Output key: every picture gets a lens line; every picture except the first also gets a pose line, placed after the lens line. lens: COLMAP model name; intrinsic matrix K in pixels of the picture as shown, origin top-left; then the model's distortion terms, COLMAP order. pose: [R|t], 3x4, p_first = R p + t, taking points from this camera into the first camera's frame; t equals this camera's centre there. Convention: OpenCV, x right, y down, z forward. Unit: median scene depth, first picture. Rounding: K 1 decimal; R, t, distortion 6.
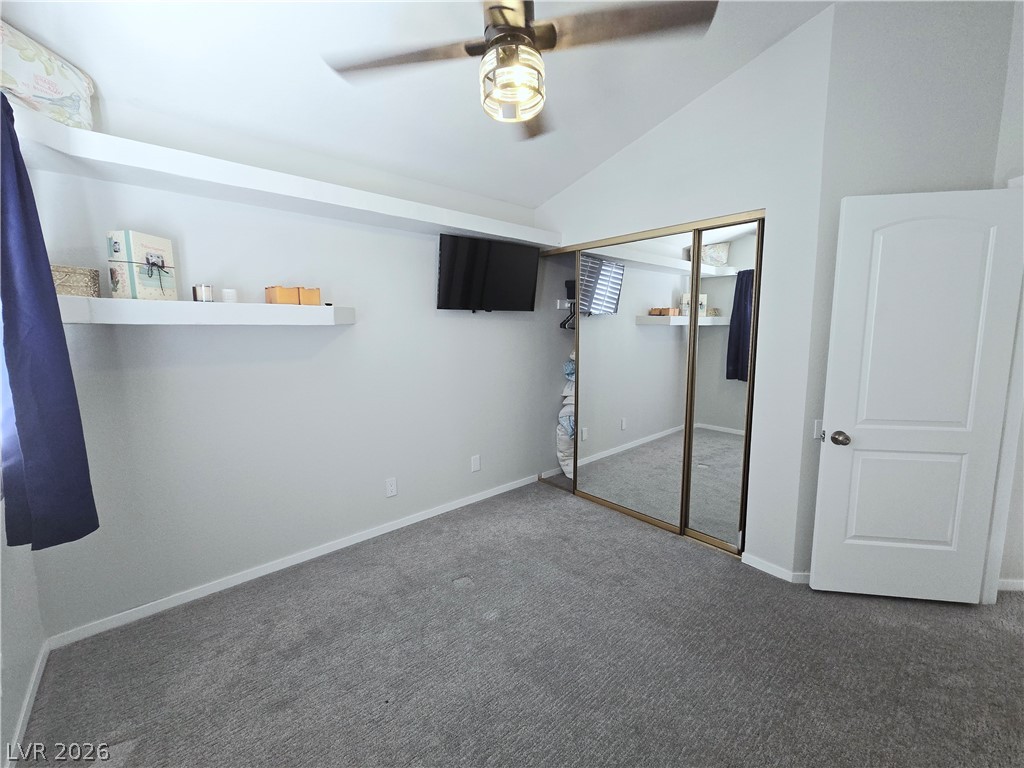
lens RADIAL K [[419.3, 0, 517.0], [0, 419.3, 381.8], [0, 0, 1]] dist [-0.006485, 0.000749]
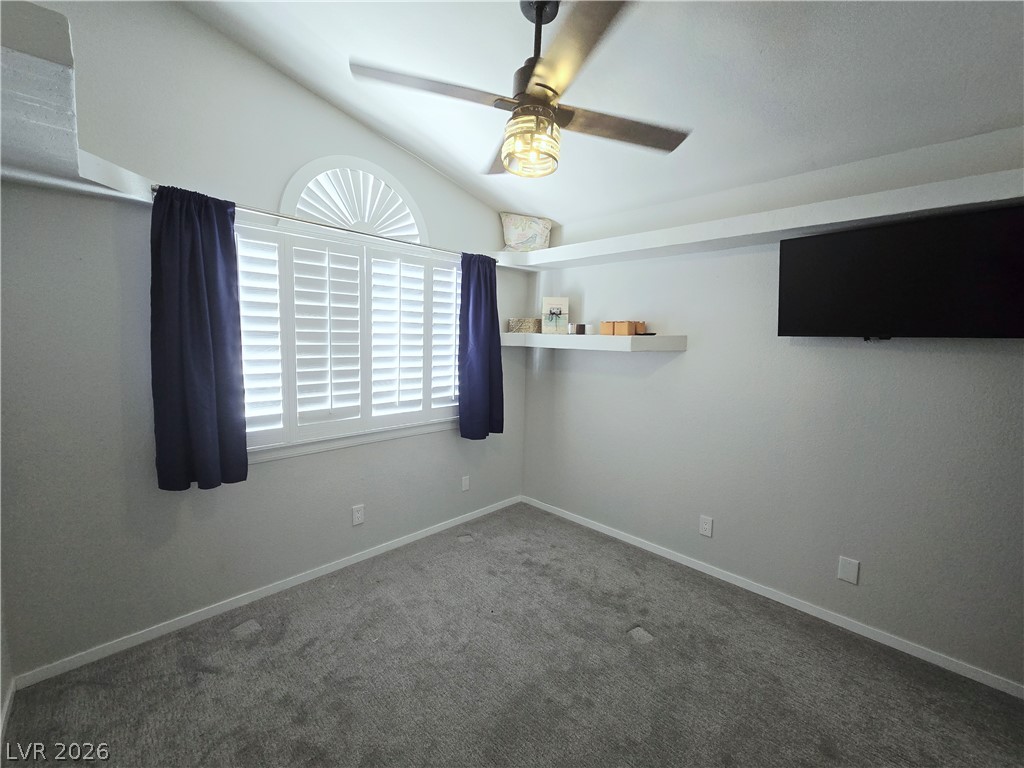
lens RADIAL K [[419.3, 0, 515.9], [0, 419.3, 381.5], [0, 0, 1]] dist [-0.006485, 0.000749]
pose [[0.054600, 0.106713, -0.992790, 0.886607], [-0.149019, 0.984008, 0.097573, -0.143779], [0.987326, 0.142617, 0.069629, 0.738488]]
